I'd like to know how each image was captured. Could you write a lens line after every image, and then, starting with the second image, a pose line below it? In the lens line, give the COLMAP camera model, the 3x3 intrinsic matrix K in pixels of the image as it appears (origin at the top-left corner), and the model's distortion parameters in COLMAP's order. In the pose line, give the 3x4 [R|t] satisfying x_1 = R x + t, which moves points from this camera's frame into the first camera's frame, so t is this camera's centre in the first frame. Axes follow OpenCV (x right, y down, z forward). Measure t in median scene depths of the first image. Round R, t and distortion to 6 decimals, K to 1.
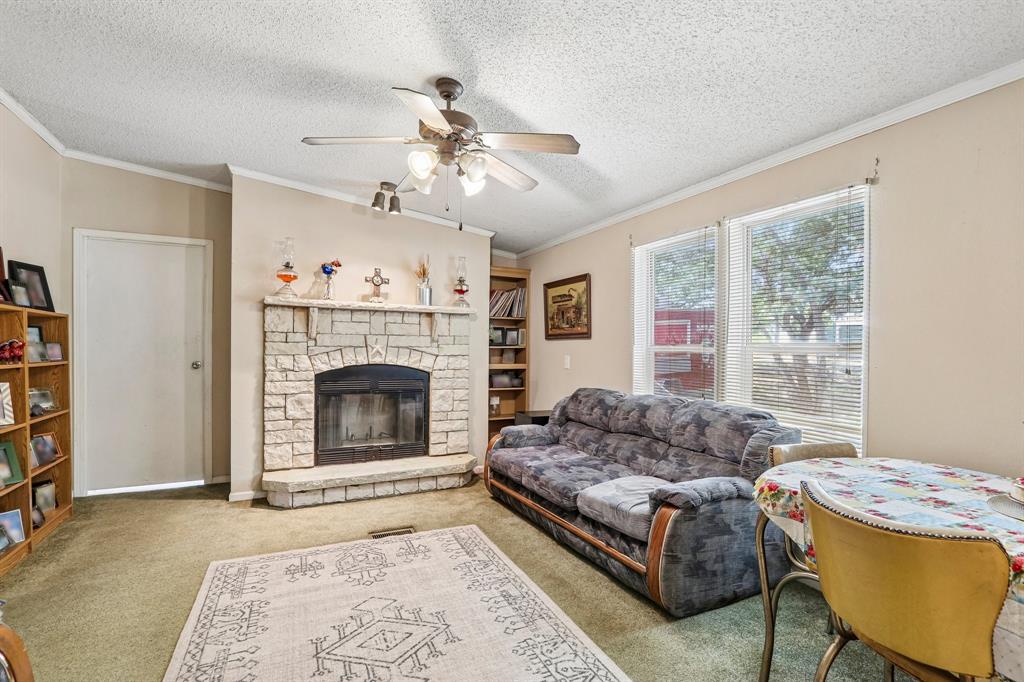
lens RADIAL K [[476.7, 0, 505.7], [0, 476.7, 344.6], [0, 0, 1]] dist [-0.013604, 0.003037]
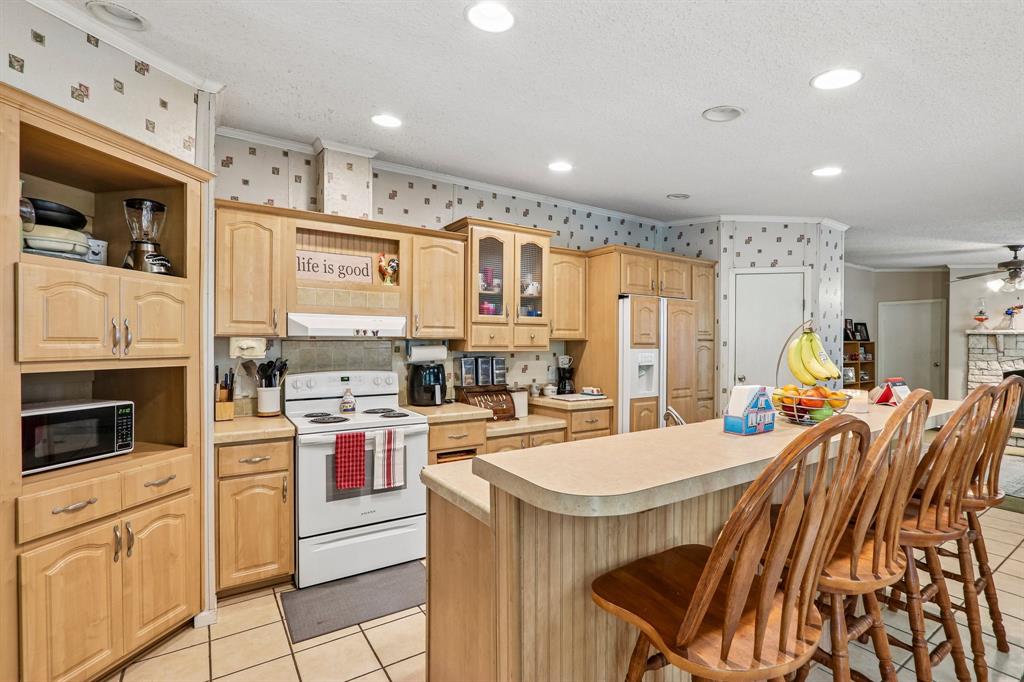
lens RADIAL K [[476.7, 0, 520.7], [0, 476.7, 346.0], [0, 0, 1]] dist [-0.013604, 0.003037]
pose [[0.134108, 0.002576, -0.990963, 1.018304], [0.002733, 0.999992, 0.002969, -0.042610], [0.990963, -0.003106, 0.134100, -0.928582]]
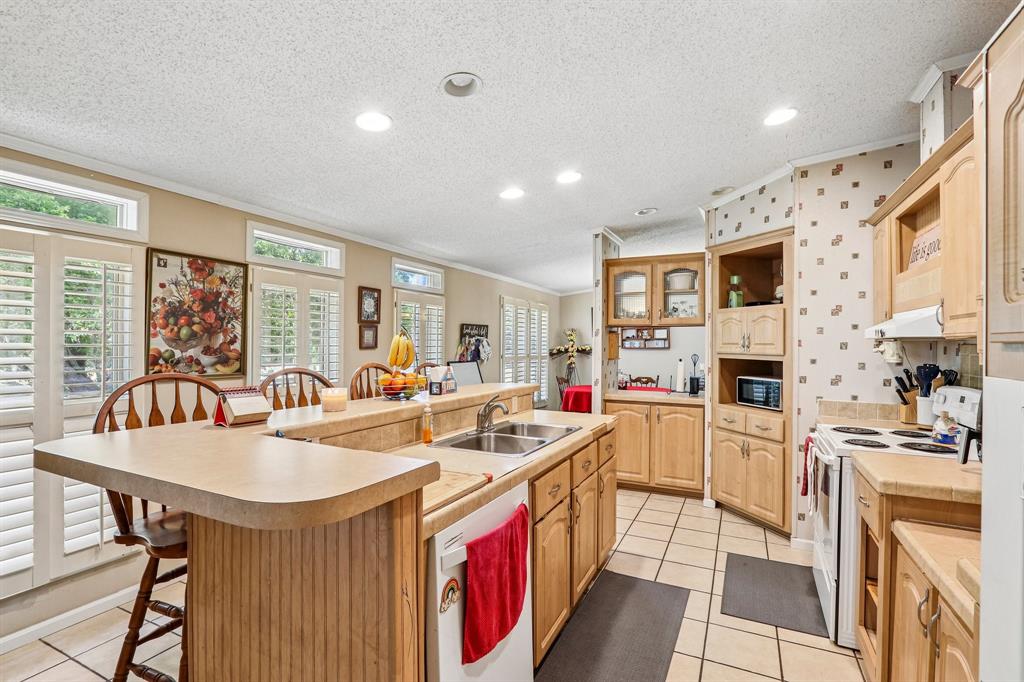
lens RADIAL K [[476.7, 0, 514.6], [0, 476.7, 341.3], [0, 0, 1]] dist [-0.013604, 0.003037]
pose [[-0.626292, -0.002657, 0.779584, 0.023823], [-0.012980, 0.999891, -0.007020, -0.042109], [-0.779480, -0.014515, -0.626258, -0.320235]]
